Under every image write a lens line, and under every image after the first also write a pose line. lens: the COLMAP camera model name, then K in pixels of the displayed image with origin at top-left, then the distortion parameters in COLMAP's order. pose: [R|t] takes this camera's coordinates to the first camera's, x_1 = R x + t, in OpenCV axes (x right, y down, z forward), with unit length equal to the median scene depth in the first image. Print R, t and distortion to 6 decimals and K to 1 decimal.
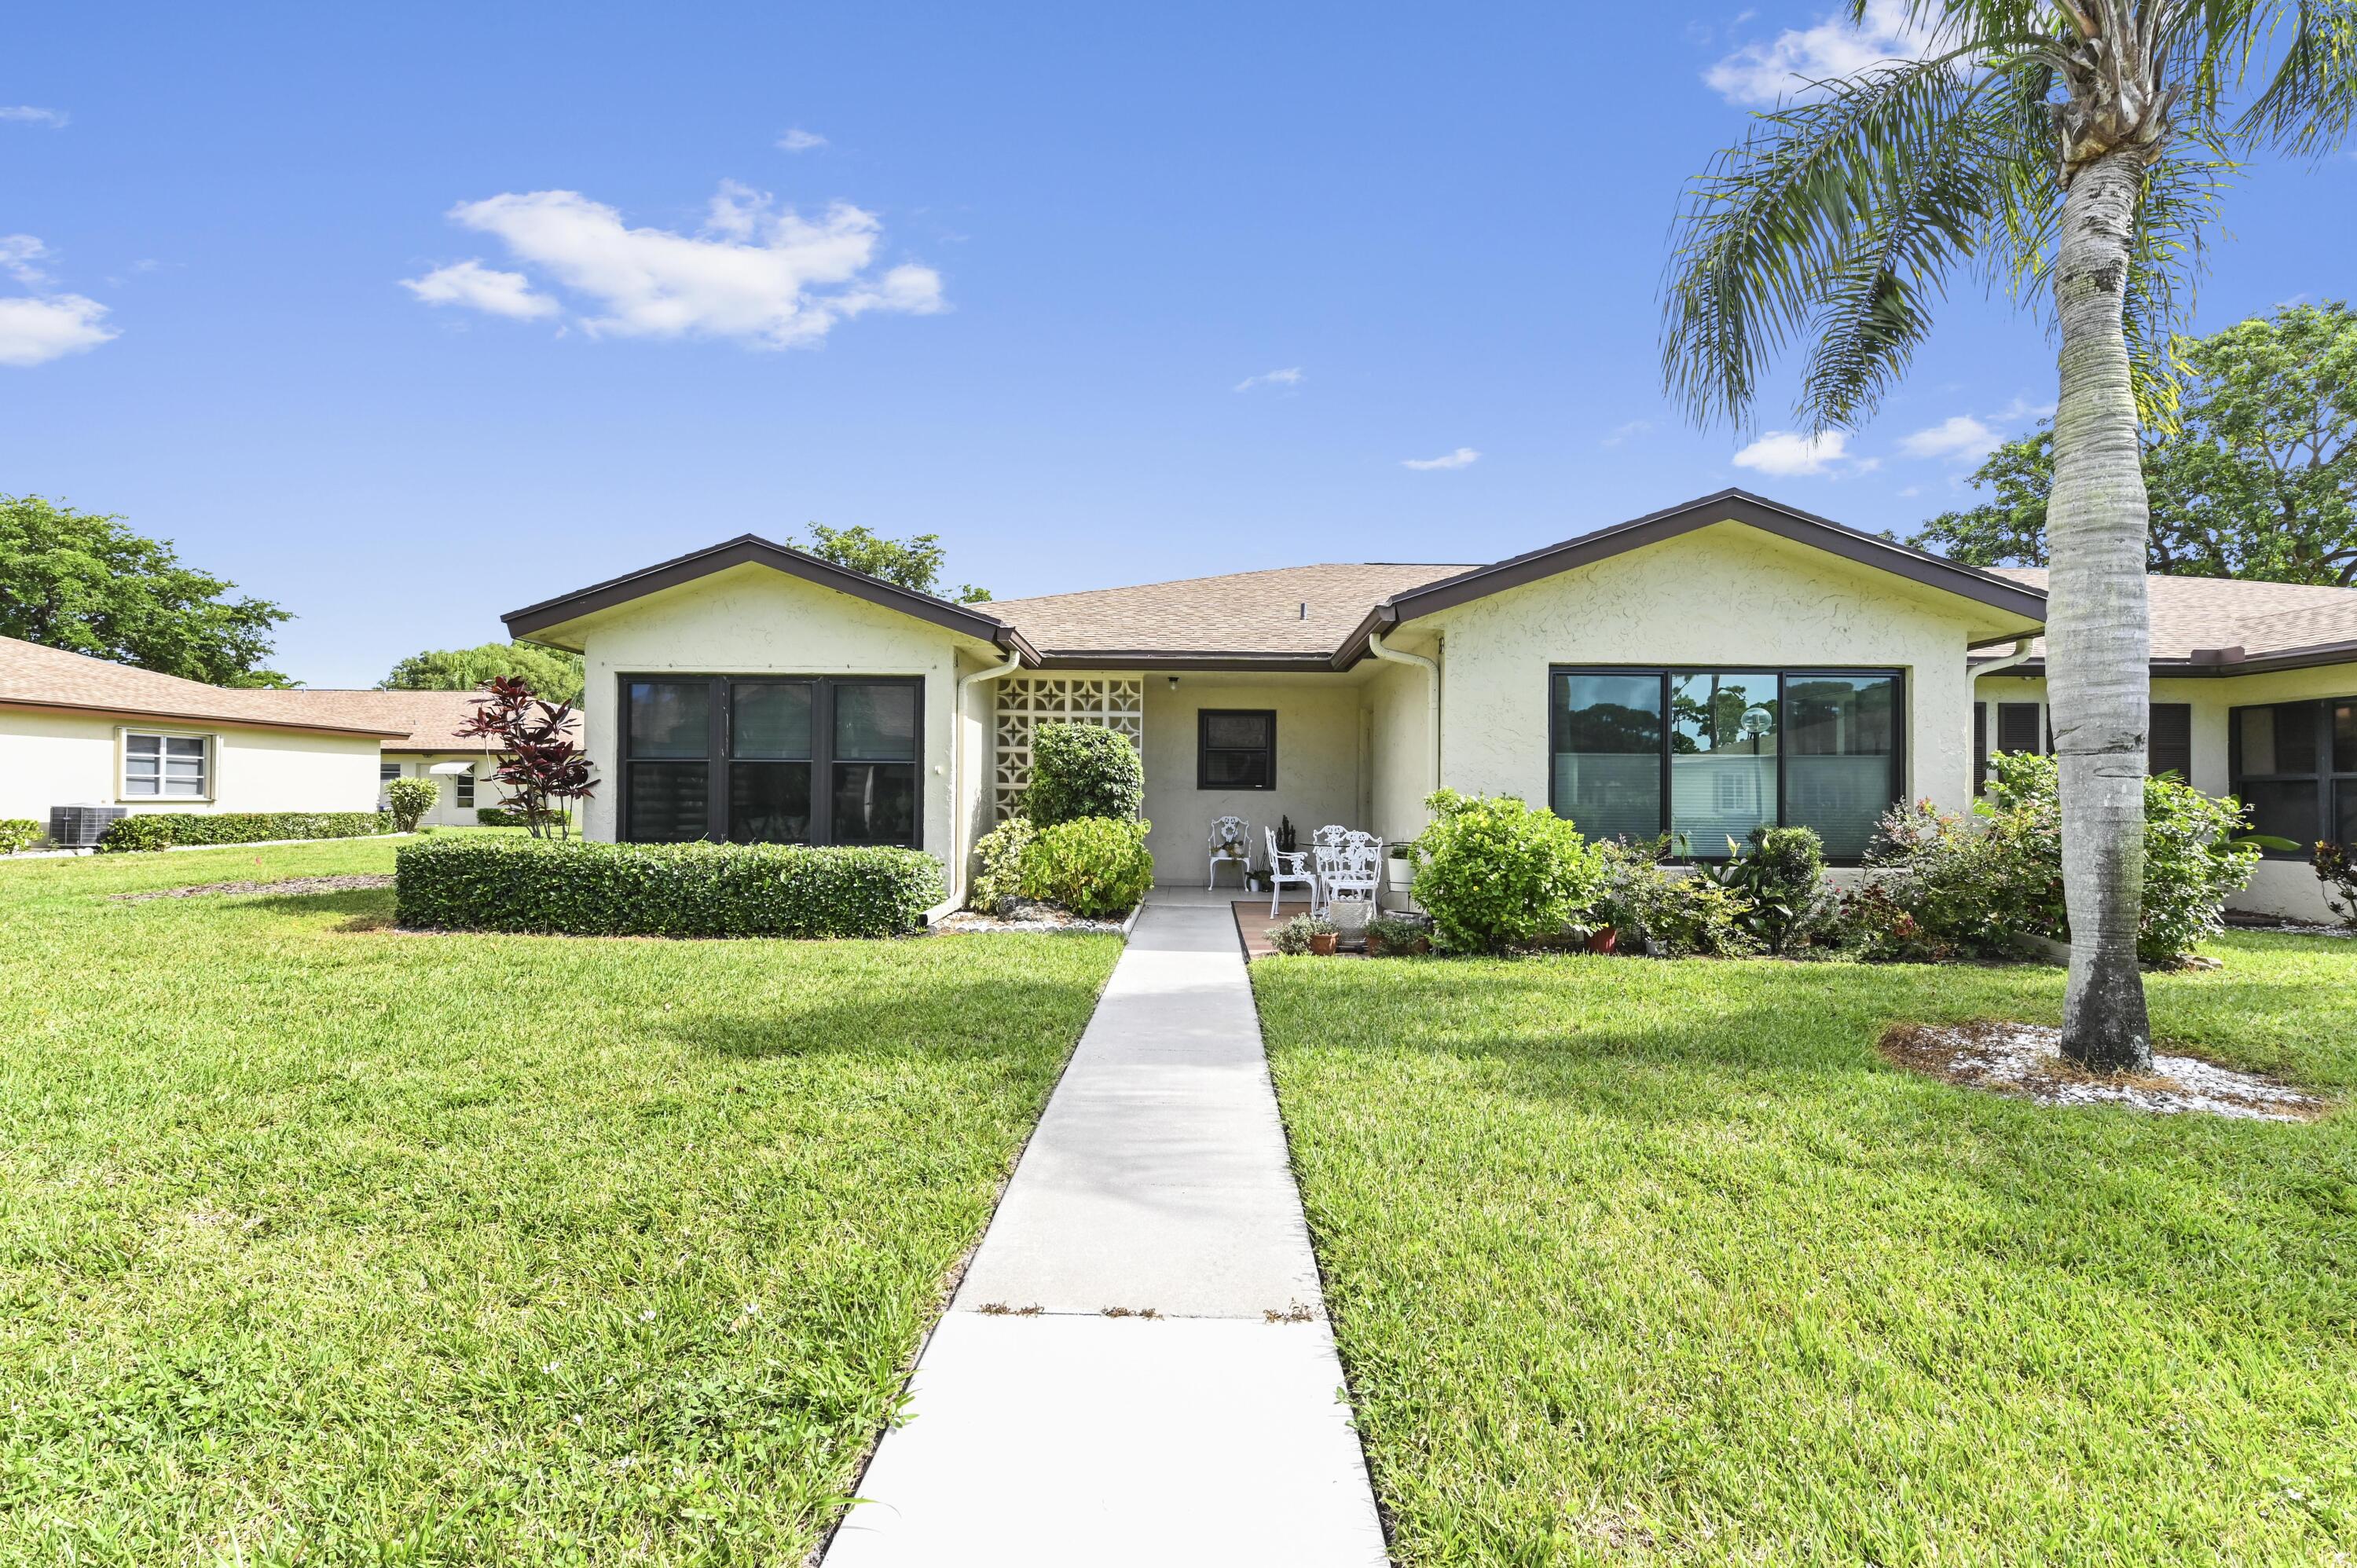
lens RADIAL K [[1152.5, 0, 1179.1], [0, 1152.5, 789.3], [0, 0, 1]] dist [-0.000537, -0.000061]
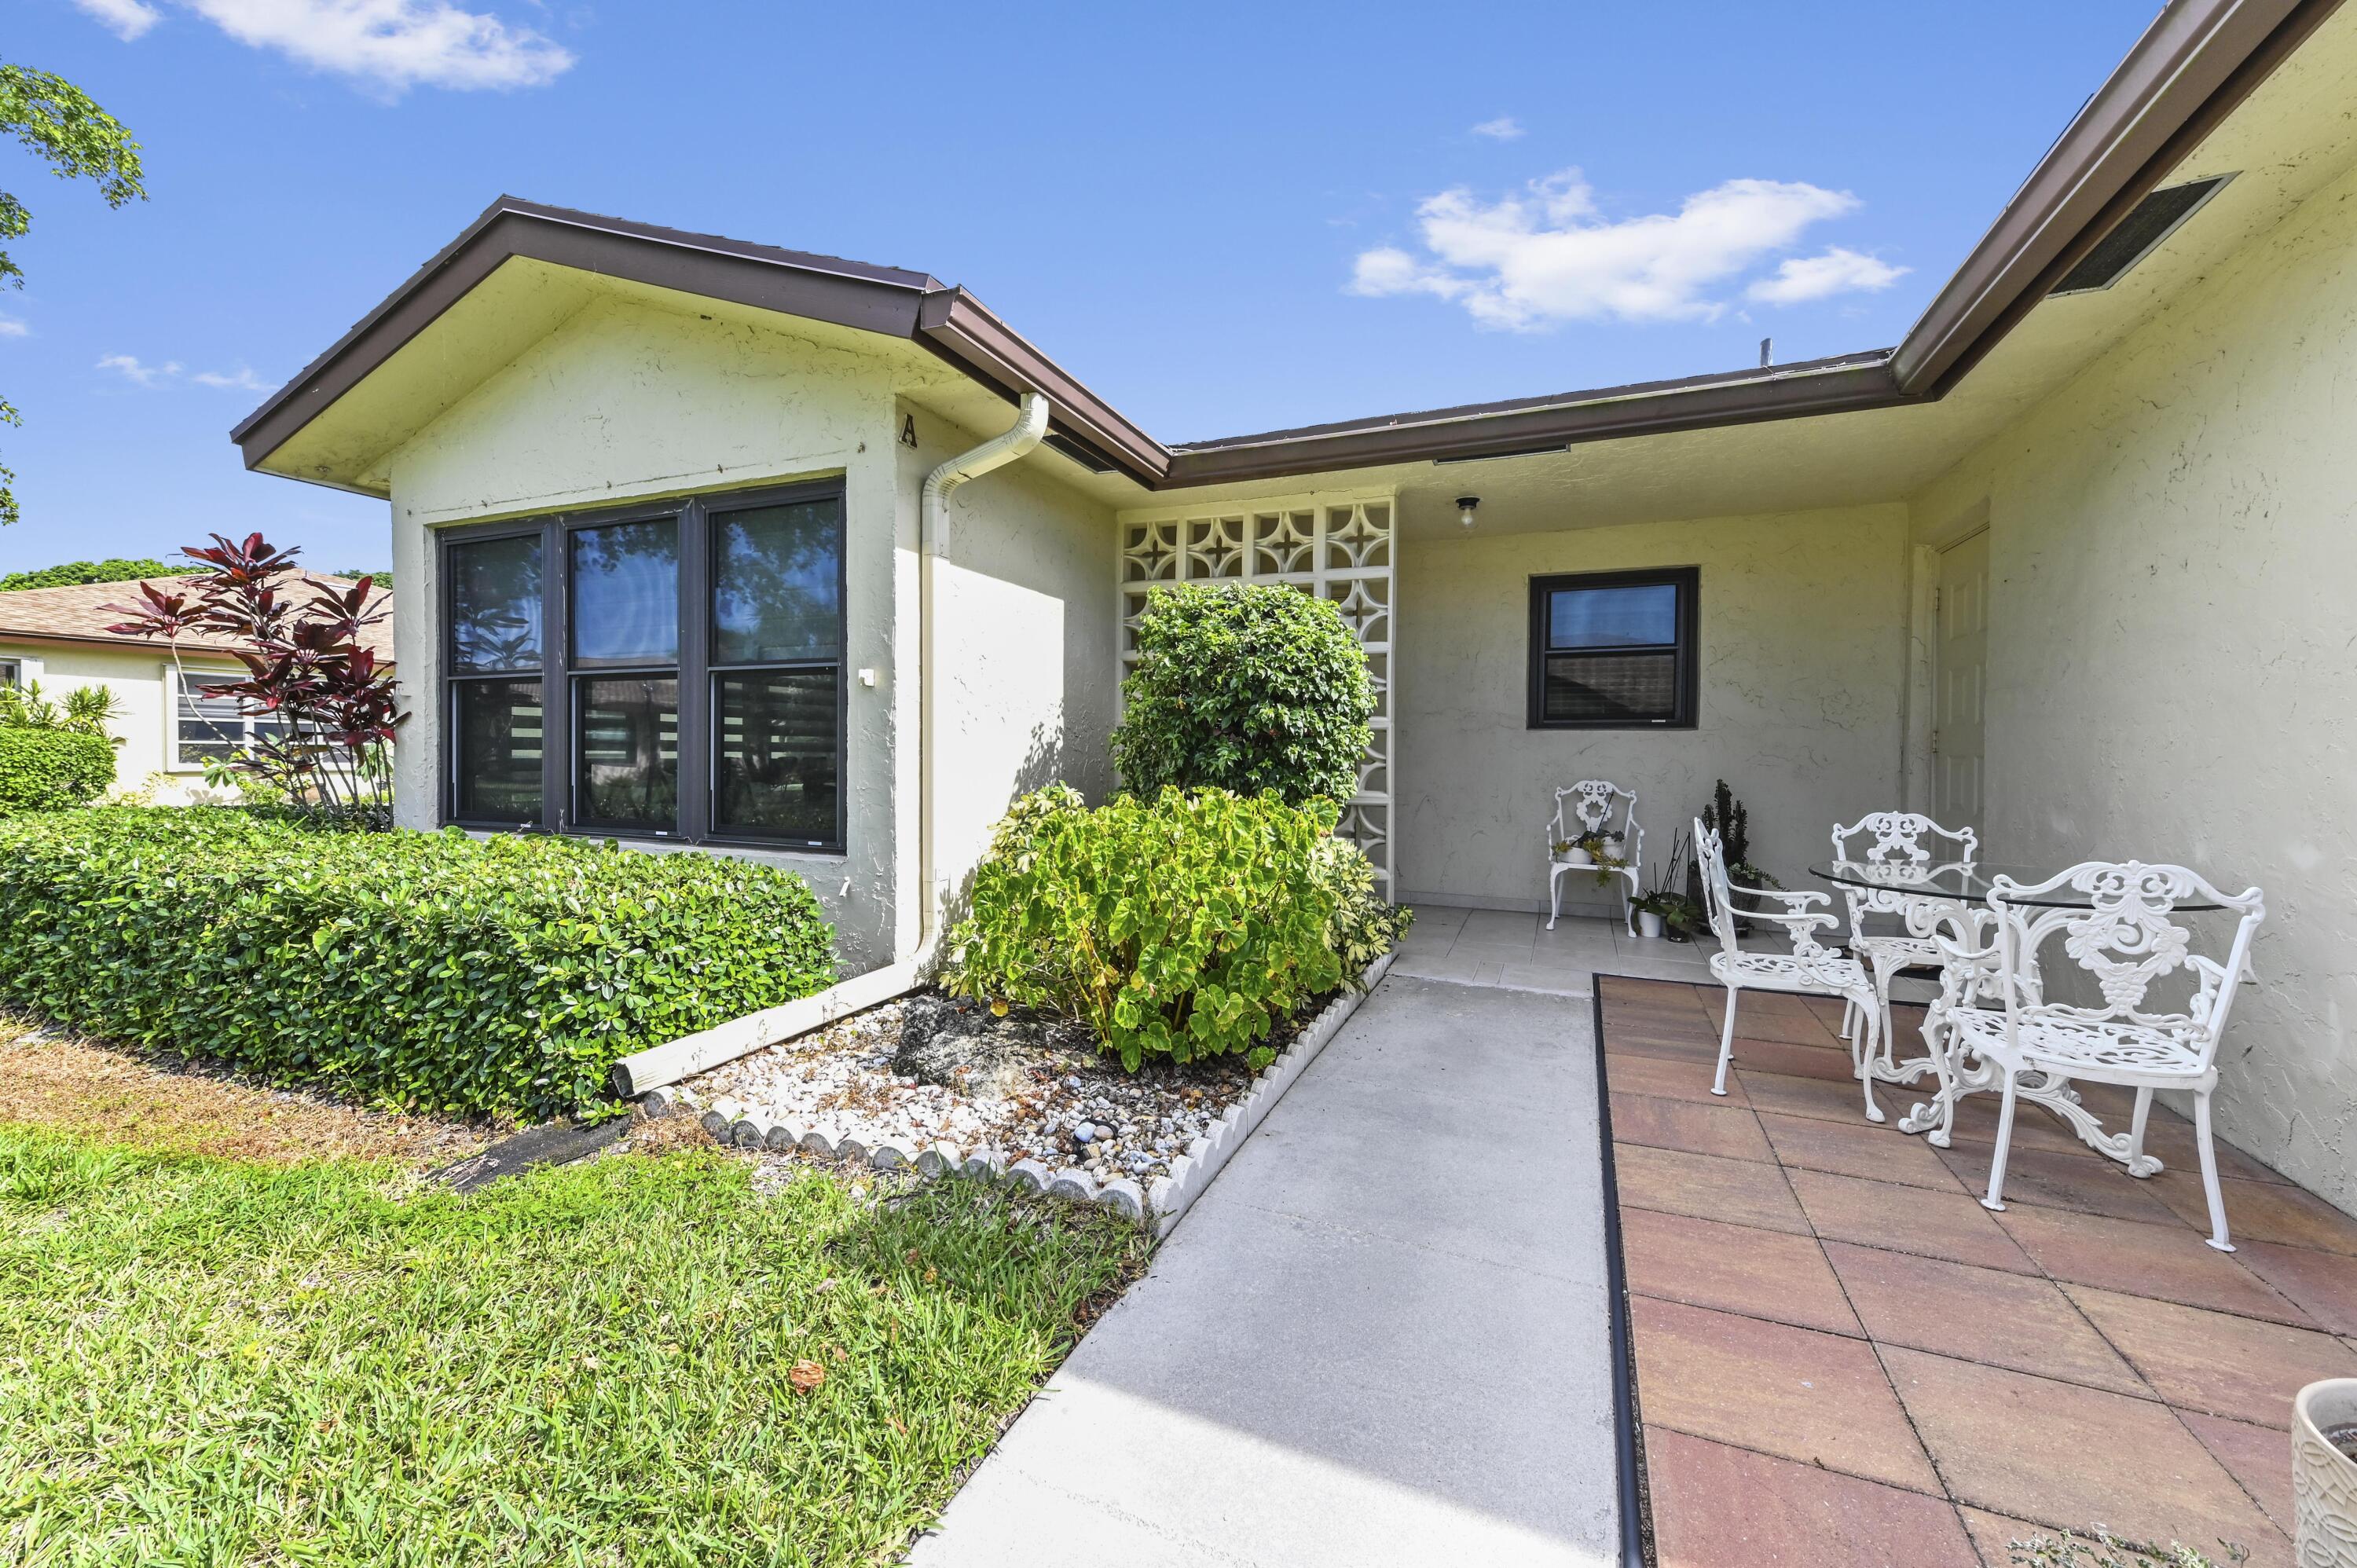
lens RADIAL K [[924.2, 0, 1183.0], [0, 924.2, 759.0], [0, 0, 1]] dist [0.012757, 0.000245]
pose [[0.926124, 0.001235, -0.377217, 0.036108], [0.003287, 0.999930, 0.011343, 0.010215], [0.377205, -0.011745, 0.926055, 0.662279]]
